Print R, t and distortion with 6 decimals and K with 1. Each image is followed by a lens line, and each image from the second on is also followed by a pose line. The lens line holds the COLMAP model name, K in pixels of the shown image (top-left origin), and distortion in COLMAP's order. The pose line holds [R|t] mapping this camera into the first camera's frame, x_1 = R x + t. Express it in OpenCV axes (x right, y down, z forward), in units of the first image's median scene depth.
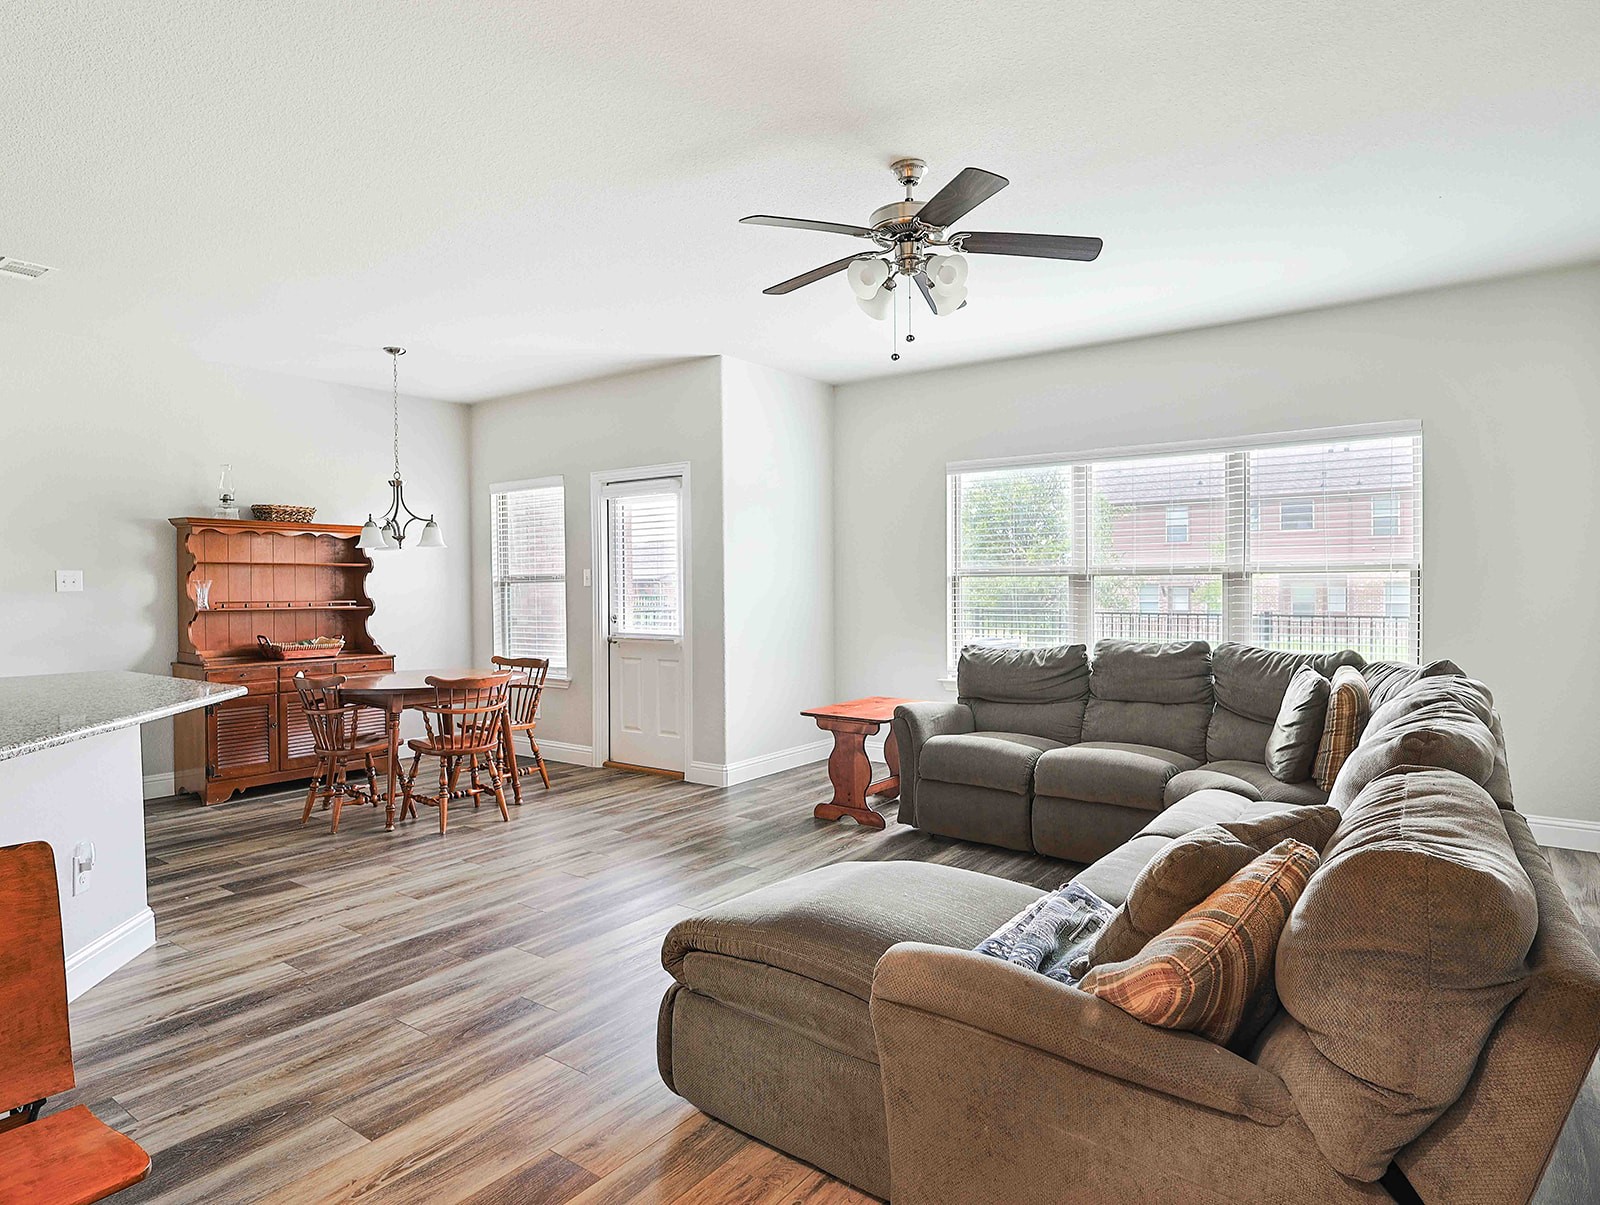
lens RADIAL K [[925.9, 0, 783.0], [0, 925.9, 598.7], [0, 0, 1]] dist [-0.004212, 0.000508]
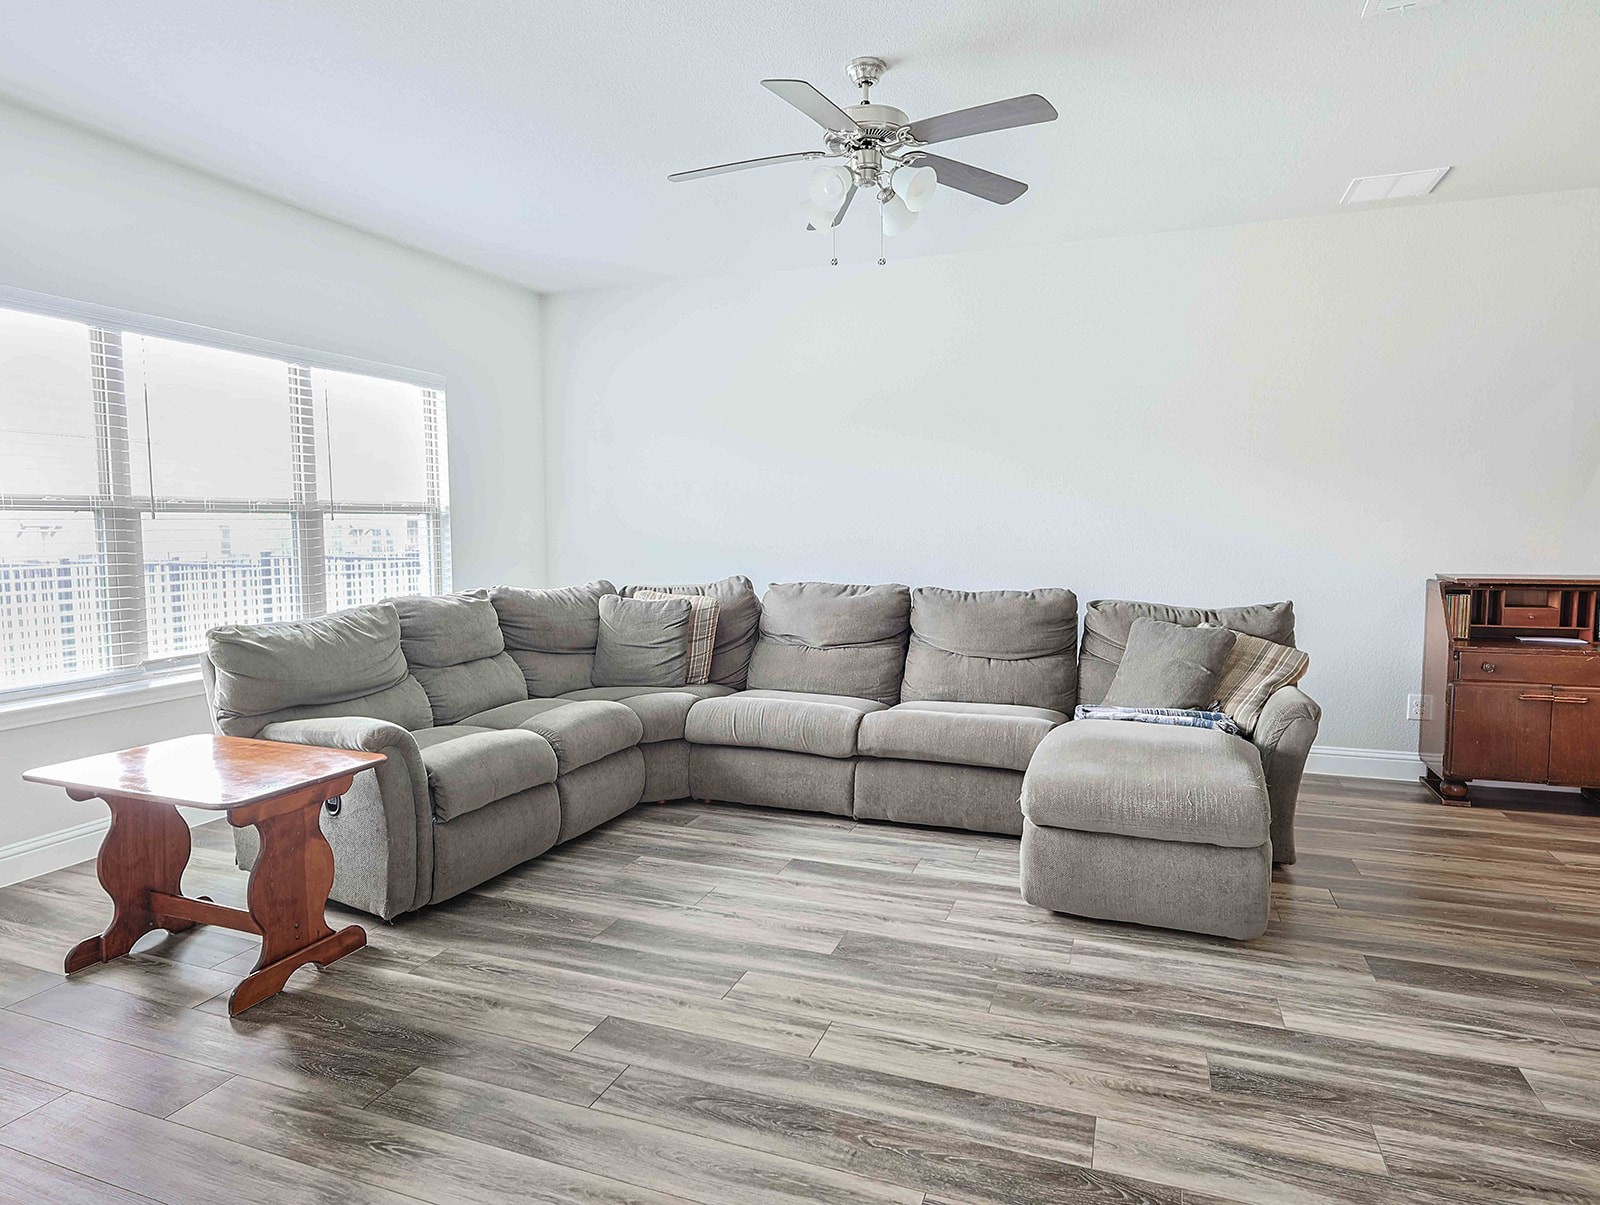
lens RADIAL K [[925.9, 0, 839.7], [0, 925.9, 590.6], [0, 0, 1]] dist [-0.004212, 0.000508]
pose [[-0.292222, -0.065442, 0.954109, -0.918636], [0.019104, 0.997057, 0.074239, -0.016263], [-0.956160, 0.039922, -0.290112, 1.573640]]
